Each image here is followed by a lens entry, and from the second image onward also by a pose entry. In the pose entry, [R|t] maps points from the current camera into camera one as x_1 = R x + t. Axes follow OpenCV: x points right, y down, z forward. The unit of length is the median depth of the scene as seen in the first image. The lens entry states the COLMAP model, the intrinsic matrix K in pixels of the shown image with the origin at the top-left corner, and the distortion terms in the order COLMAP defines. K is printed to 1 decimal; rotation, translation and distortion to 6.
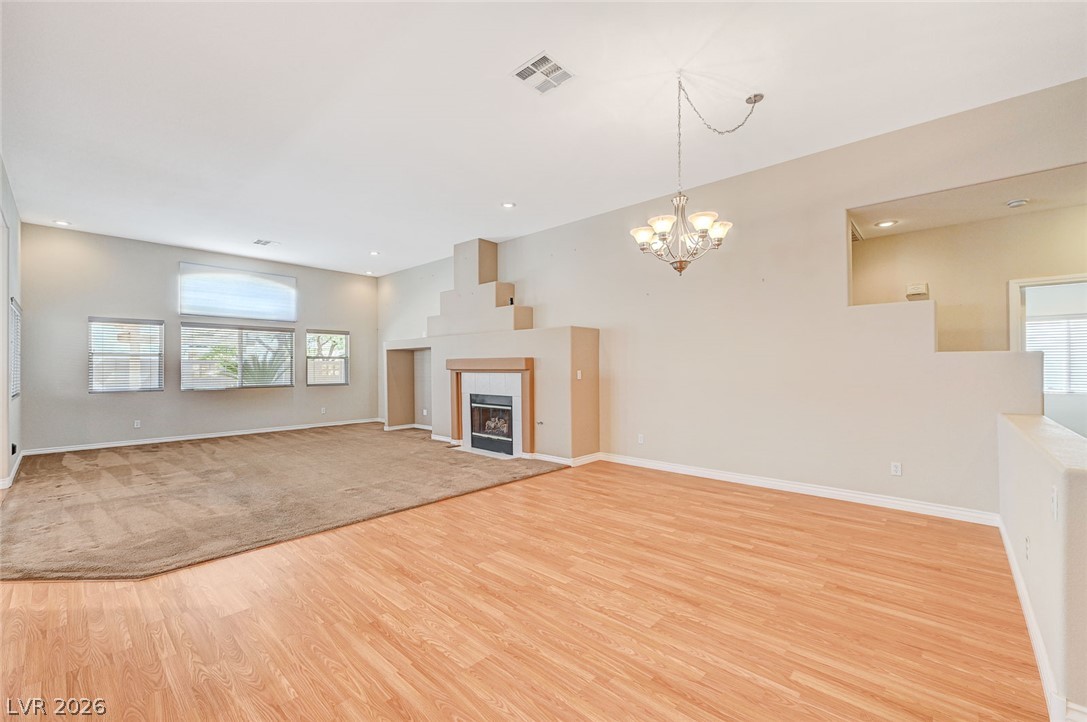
lens RADIAL K [[447.1, 0, 546.3], [0, 447.1, 365.6], [0, 0, 1]] dist [0.000122, 0.000165]
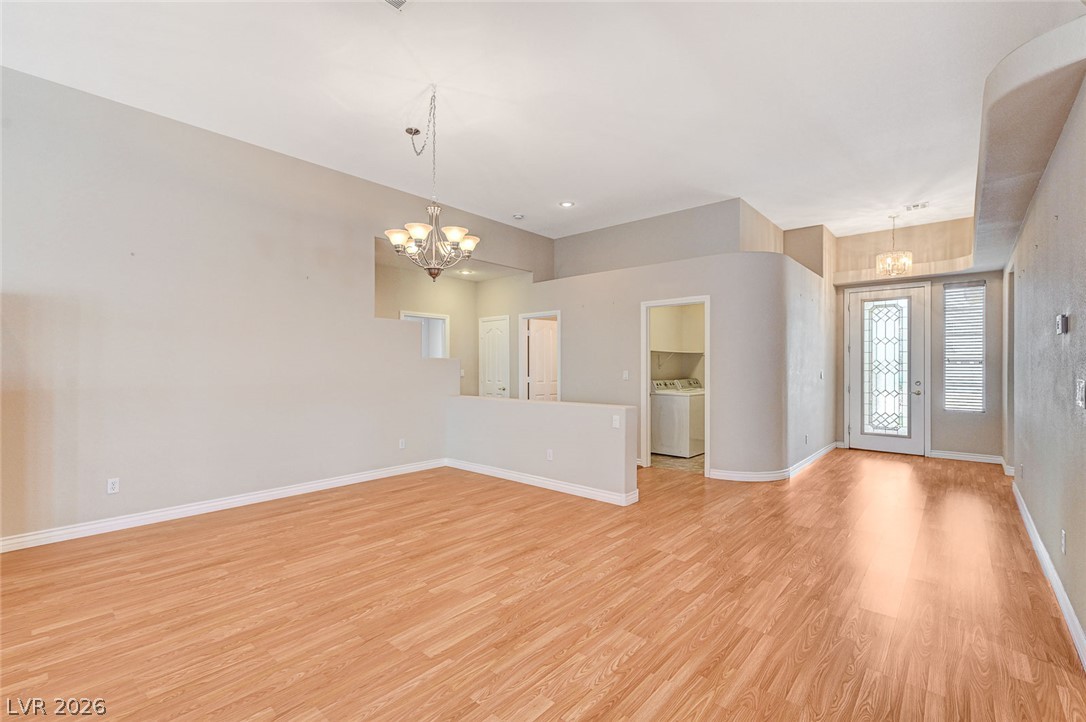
lens RADIAL K [[473.2, 0, 543.0], [0, 473.2, 361.0], [0, 0, 1]] dist [0.001363, 0.000264]
pose [[-0.015835, 0.011907, 0.999804, -0.379518], [-0.004108, 0.999920, -0.011973, -0.001181], [-0.999866, -0.004296, -0.015784, 0.356131]]
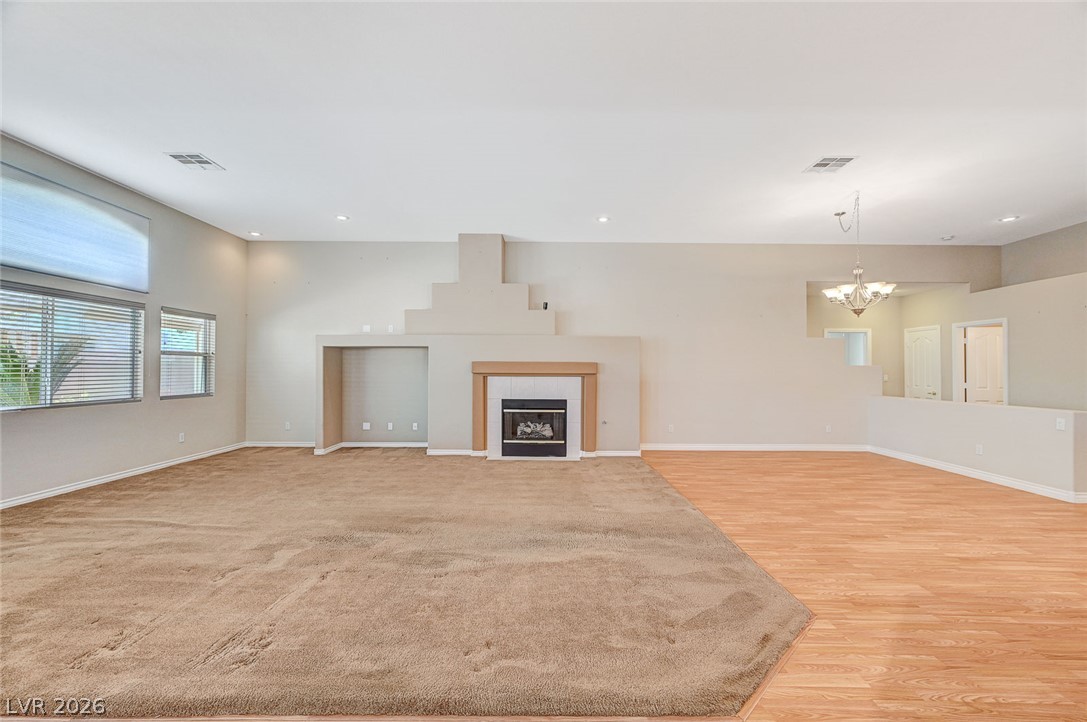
lens RADIAL K [[427.1, 0, 545.3], [0, 427.1, 365.3], [0, 0, 1]] dist [0.001952, 0.000174]
pose [[0.739698, 0.013135, 0.672811, -0.735627], [-0.009759, 0.999914, -0.008792, -0.000894], [-0.672869, -0.000063, 0.739762, 0.289285]]
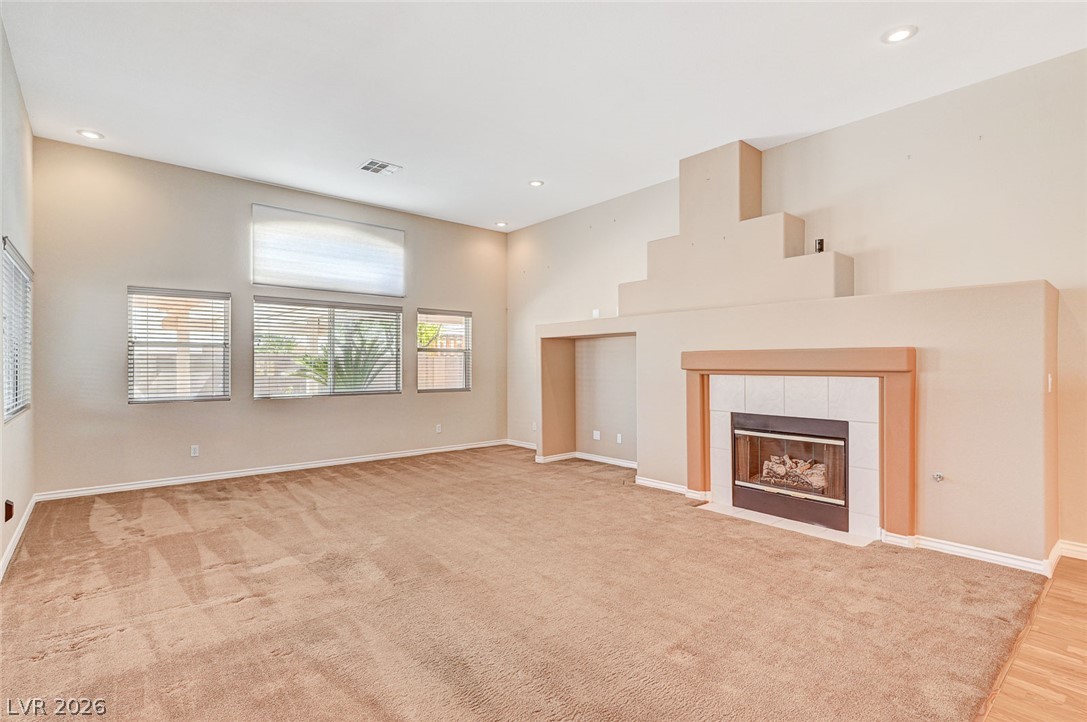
lens RADIAL K [[522.8, 0, 547.0], [0, 522.8, 363.7], [0, 0, 1]] dist [0.003039, -0.000606]
pose [[0.992867, 0.002614, -0.119199, -0.337315], [-0.002286, 0.999993, 0.002882, -0.000049], [0.119205, -0.002589, 0.992866, 0.325822]]
